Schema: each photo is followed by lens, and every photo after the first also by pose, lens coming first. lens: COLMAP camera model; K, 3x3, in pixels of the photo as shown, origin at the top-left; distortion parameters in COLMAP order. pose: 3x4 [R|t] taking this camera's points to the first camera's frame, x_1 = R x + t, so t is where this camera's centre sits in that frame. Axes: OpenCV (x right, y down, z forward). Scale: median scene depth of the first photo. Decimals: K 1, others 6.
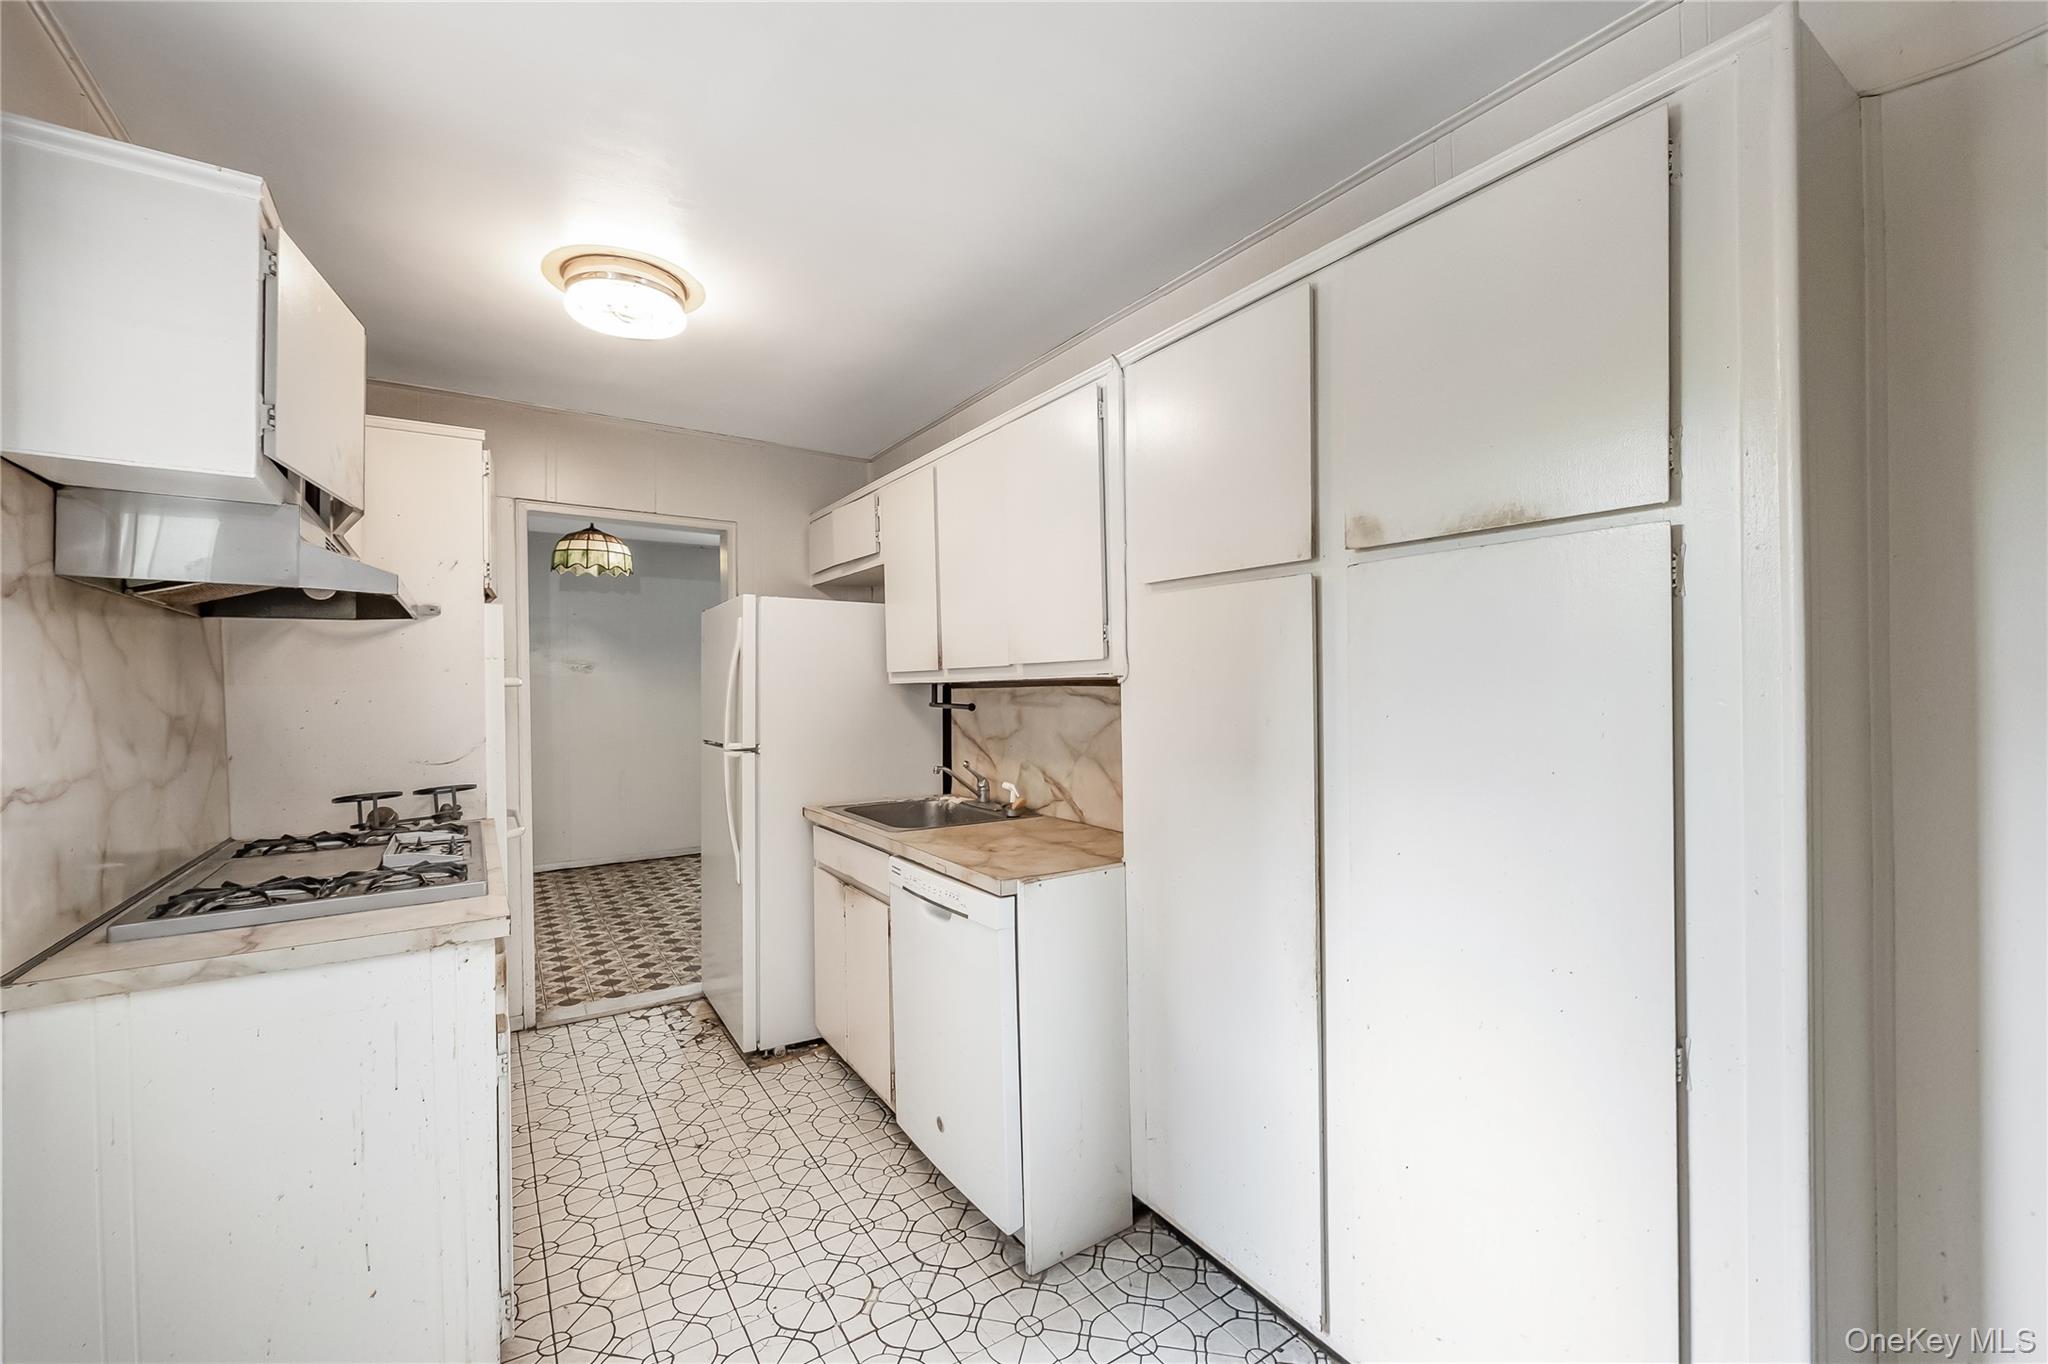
lens RADIAL K [[829.5, 0, 1025.1], [0, 829.5, 678.5], [0, 0, 1]] dist [0.001156, 0.000280]
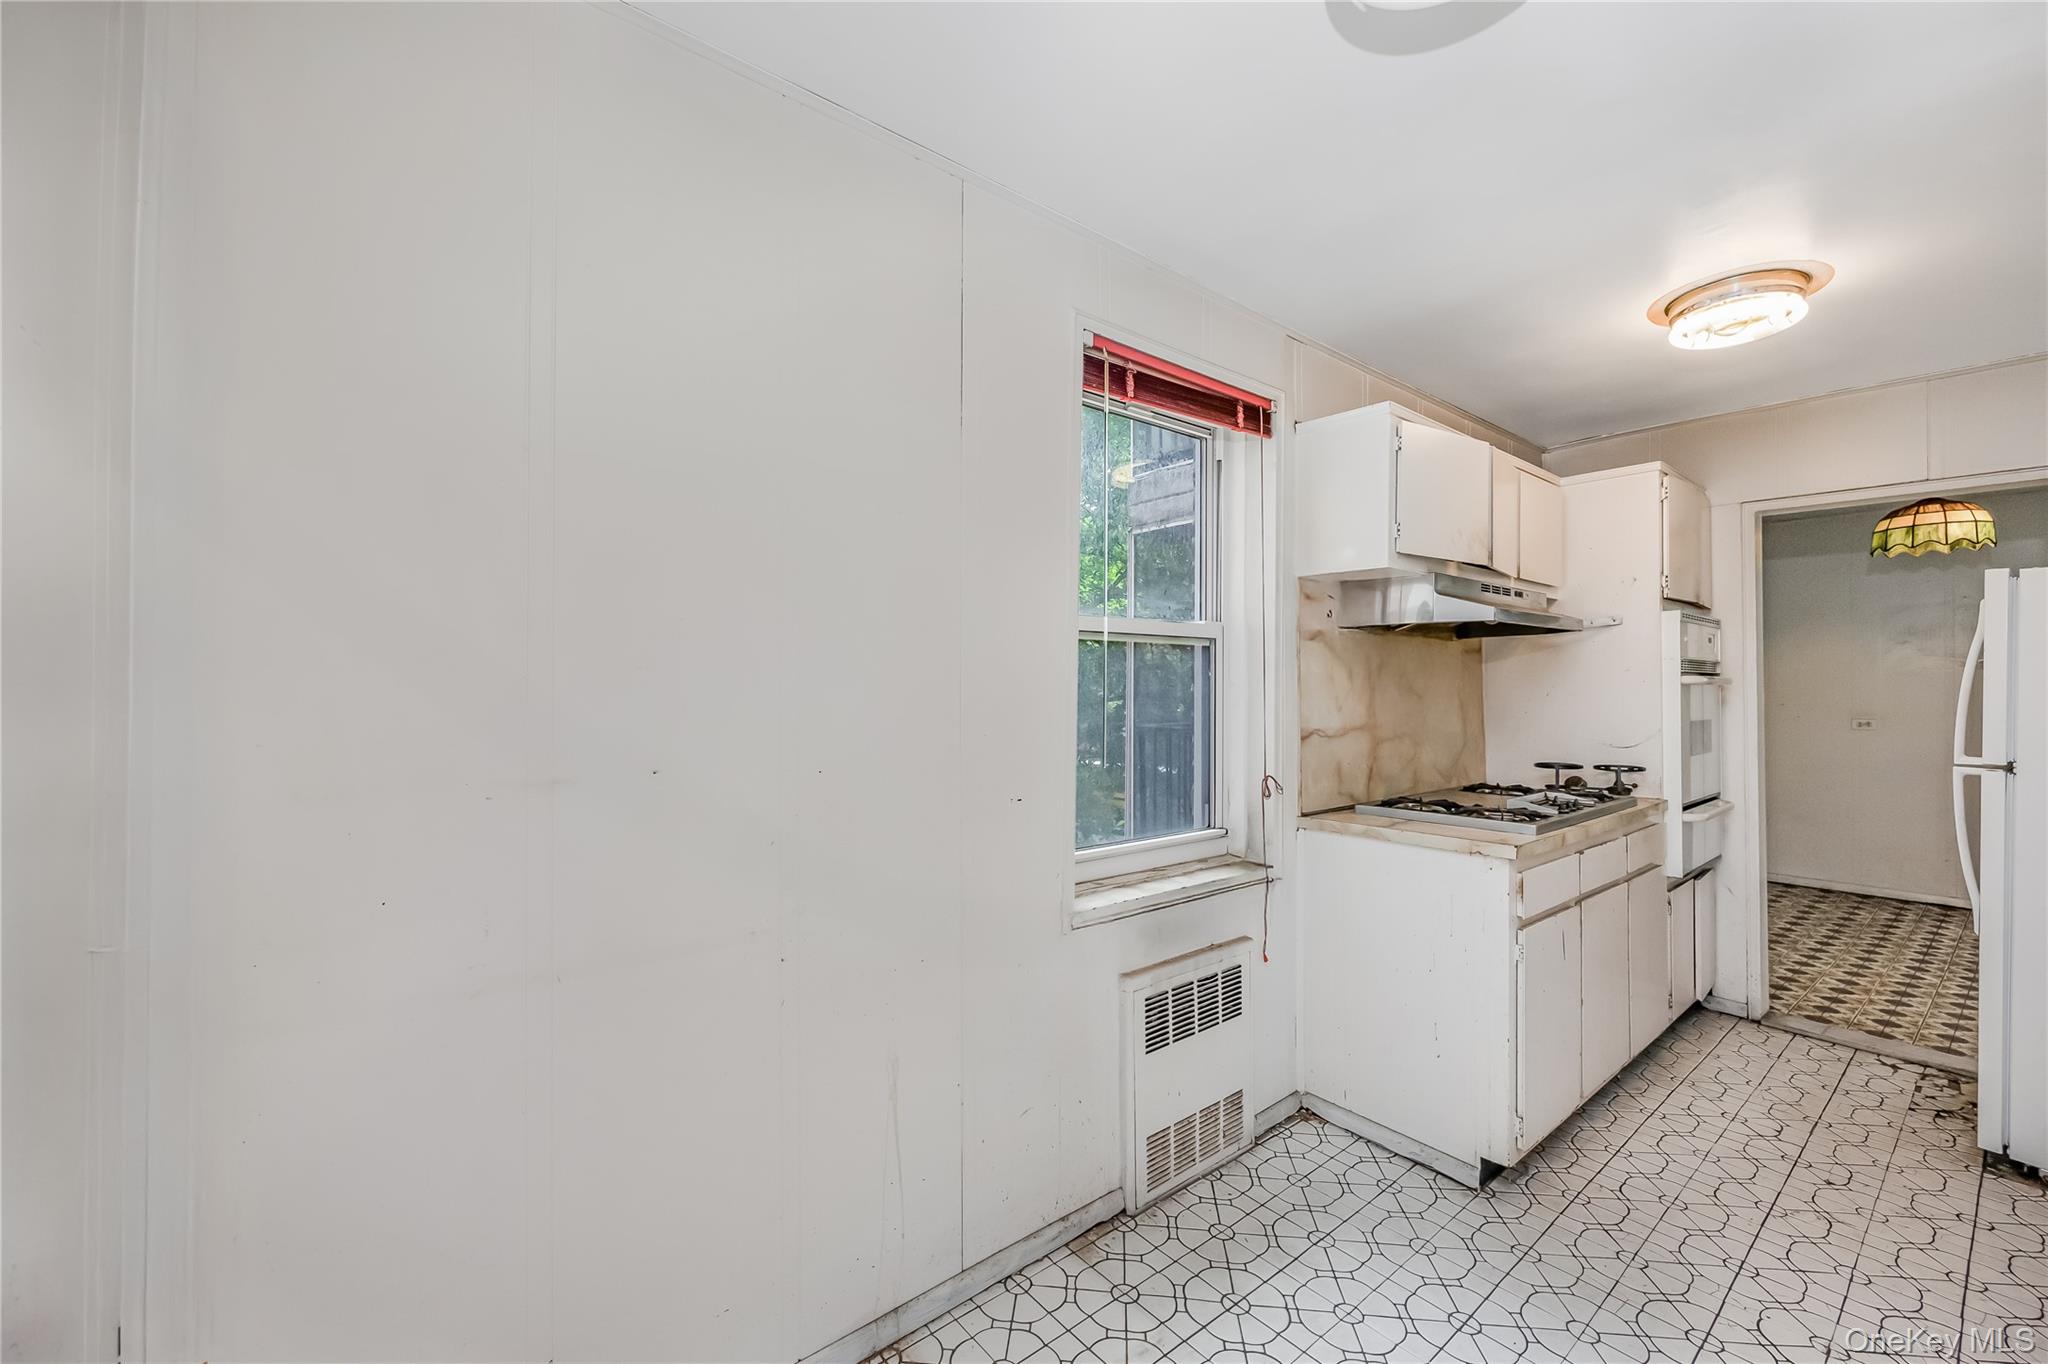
lens RADIAL K [[829.5, 0, 1045.9], [0, 829.5, 680.0], [0, 0, 1]] dist [0.001156, 0.000280]
pose [[0.109050, -0.000805, -0.994036, 0.345696], [0.002873, 0.999996, -0.000494, 0.002250], [0.994032, -0.002802, 0.109052, 0.028518]]
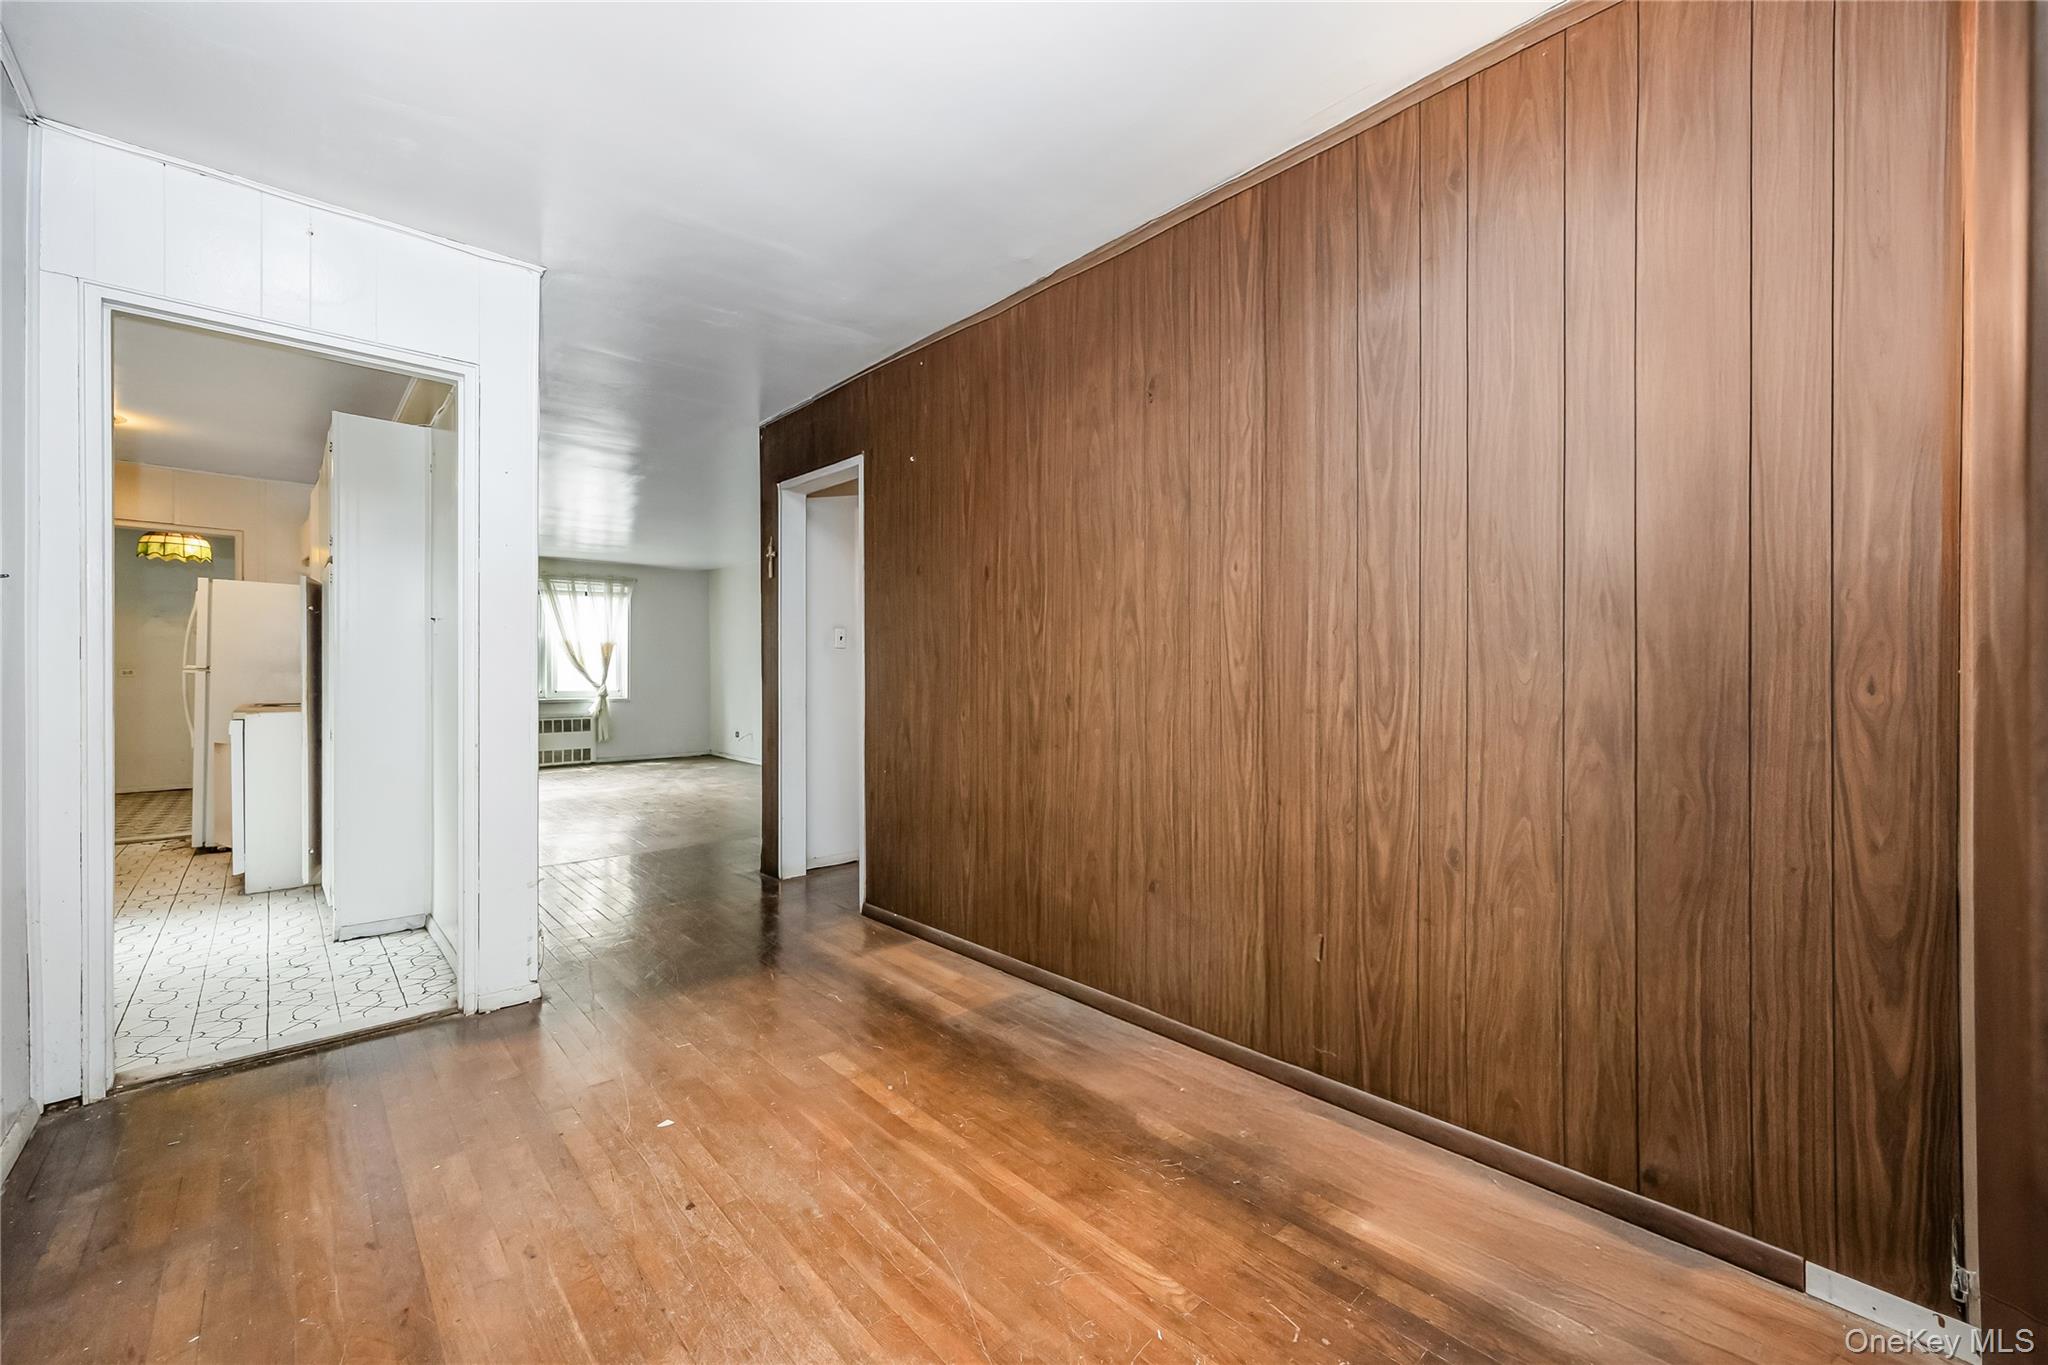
lens RADIAL K [[829.5, 0, 1025.2], [0, 829.5, 667.3], [0, 0, 1]] dist [0.001156, 0.000280]
pose [[0.988672, 0.008885, 0.149828, 1.089787], [-0.008612, 0.999960, -0.002474, 0.072630], [-0.149844, 0.001156, 0.988709, -0.945646]]
